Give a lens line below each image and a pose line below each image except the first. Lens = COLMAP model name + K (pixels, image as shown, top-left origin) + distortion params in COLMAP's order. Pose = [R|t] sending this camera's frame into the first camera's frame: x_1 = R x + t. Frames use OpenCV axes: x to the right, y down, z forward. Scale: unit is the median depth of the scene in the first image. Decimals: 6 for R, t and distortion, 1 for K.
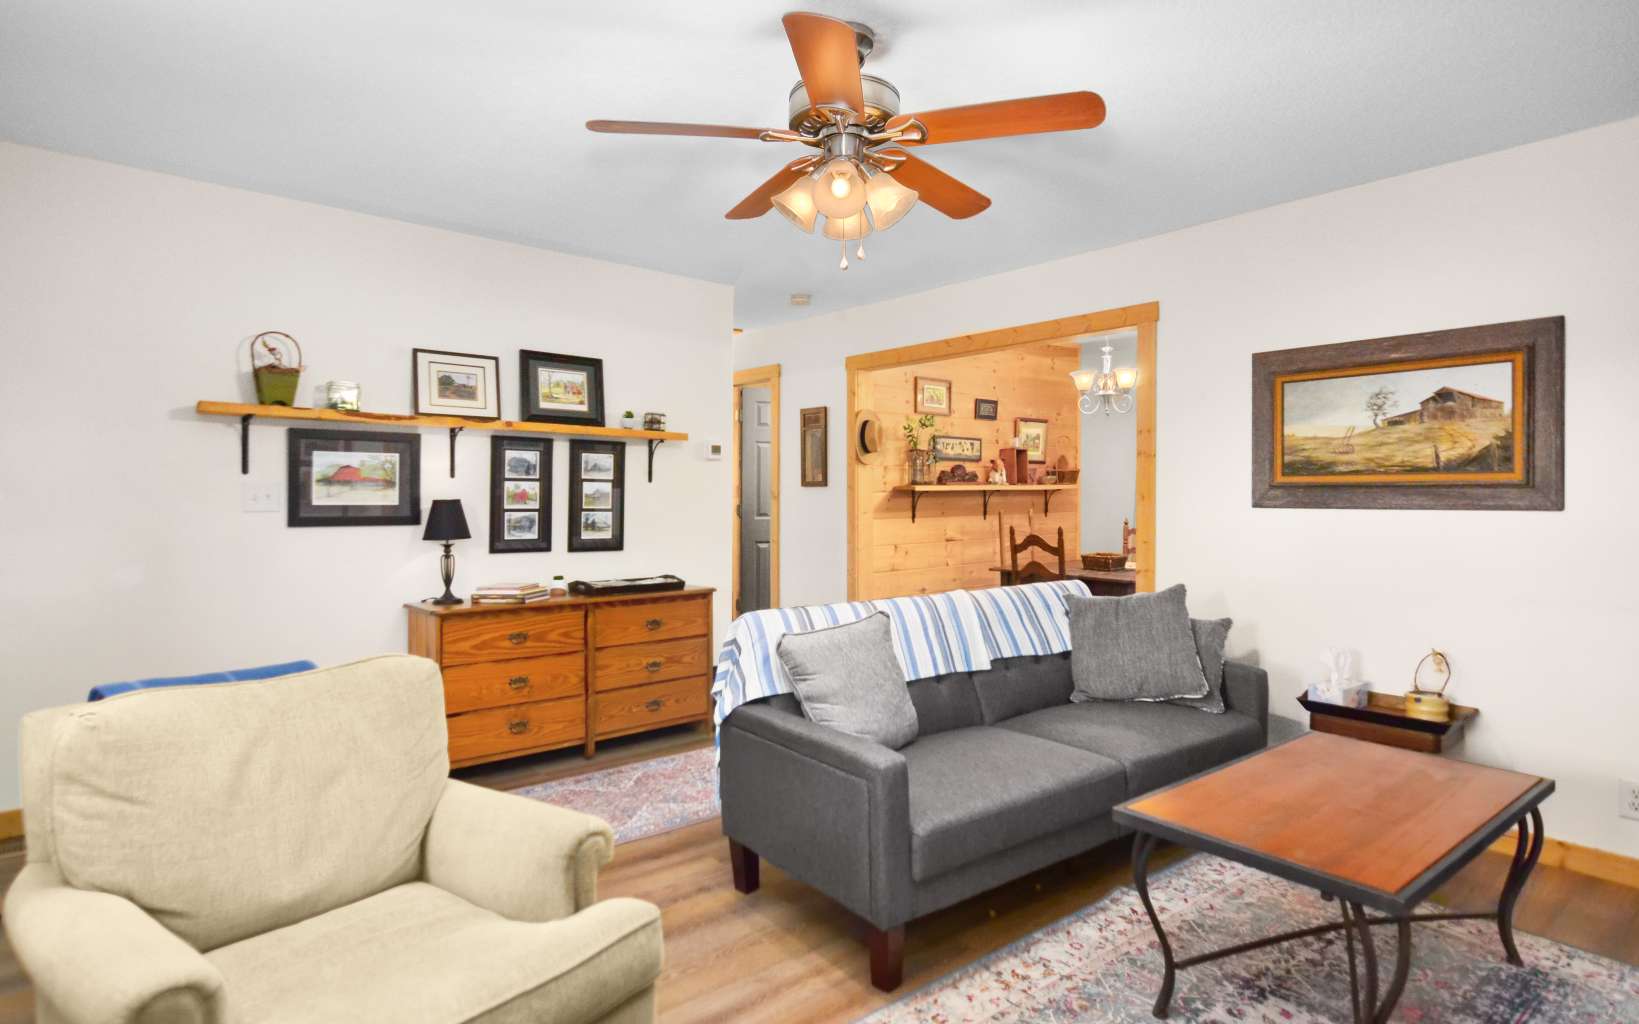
lens RADIAL K [[846.0, 0, 836.9], [0, 846.0, 502.8], [0, 0, 1]] dist [-0.002850, -0.000402]
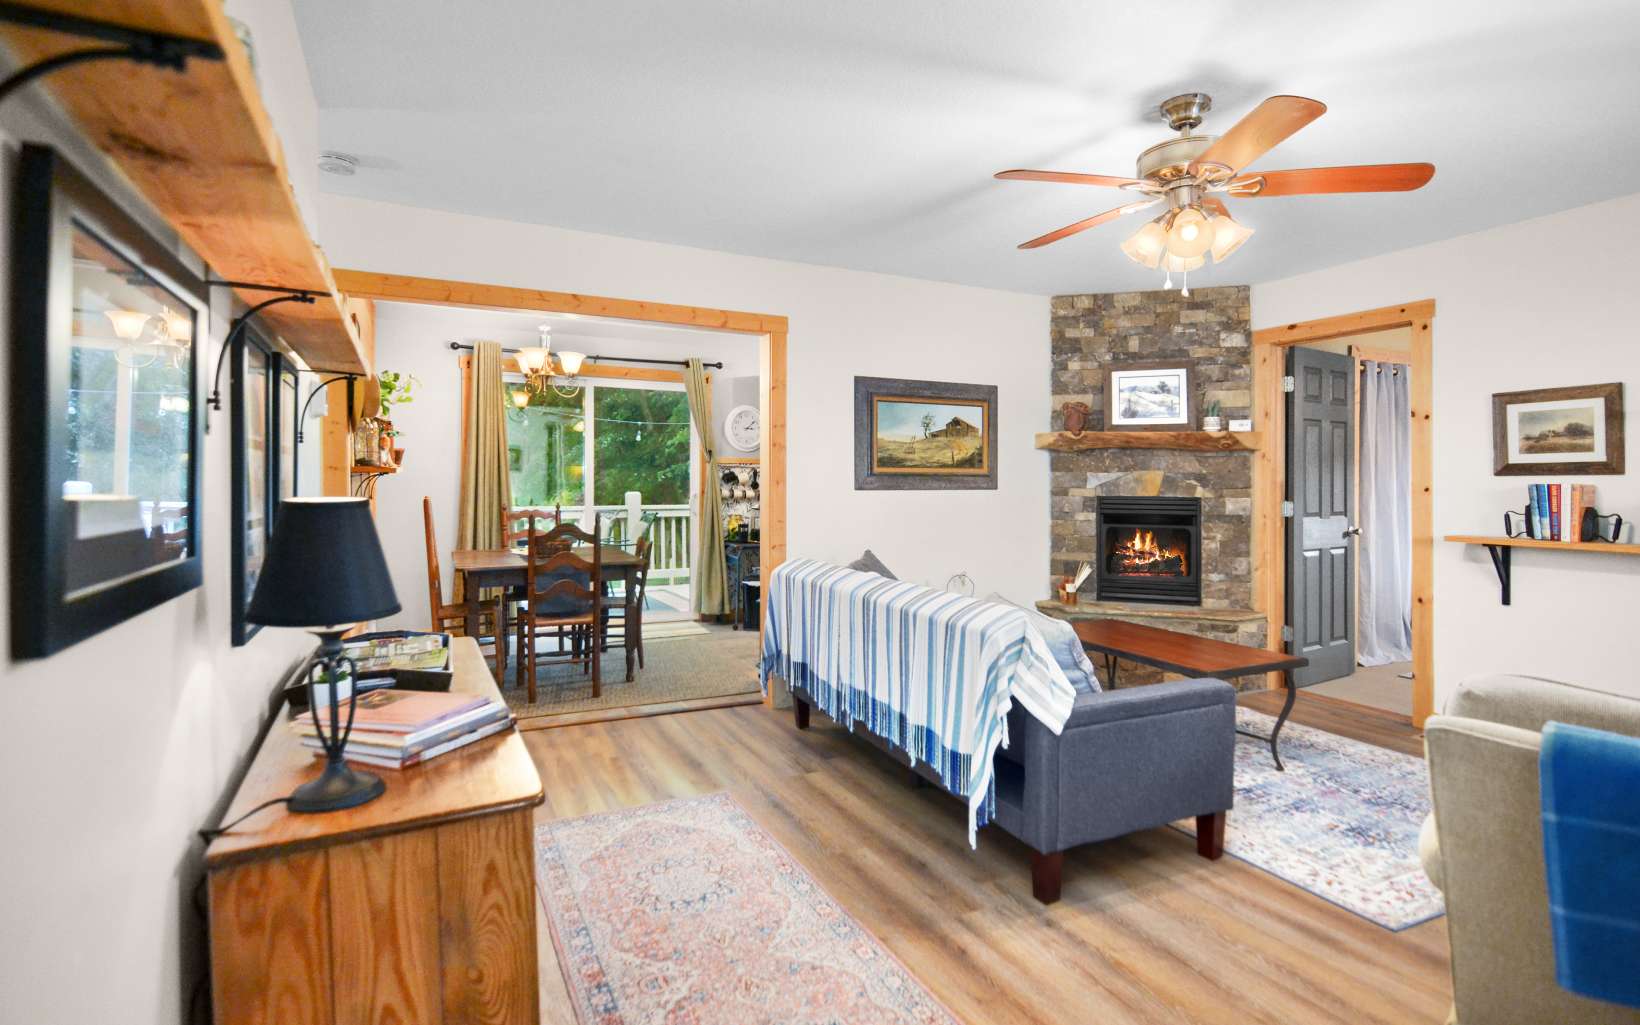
lens RADIAL K [[803.4, 0, 818.5], [0, 803.4, 472.7], [0, 0, 1]] dist [-0.000306, -0.000135]
pose [[0.240308, 0.005264, 0.970682, -0.853619], [0.002757, 0.999978, -0.006106, -0.016239], [-0.970693, 0.004143, 0.240288, 0.837958]]
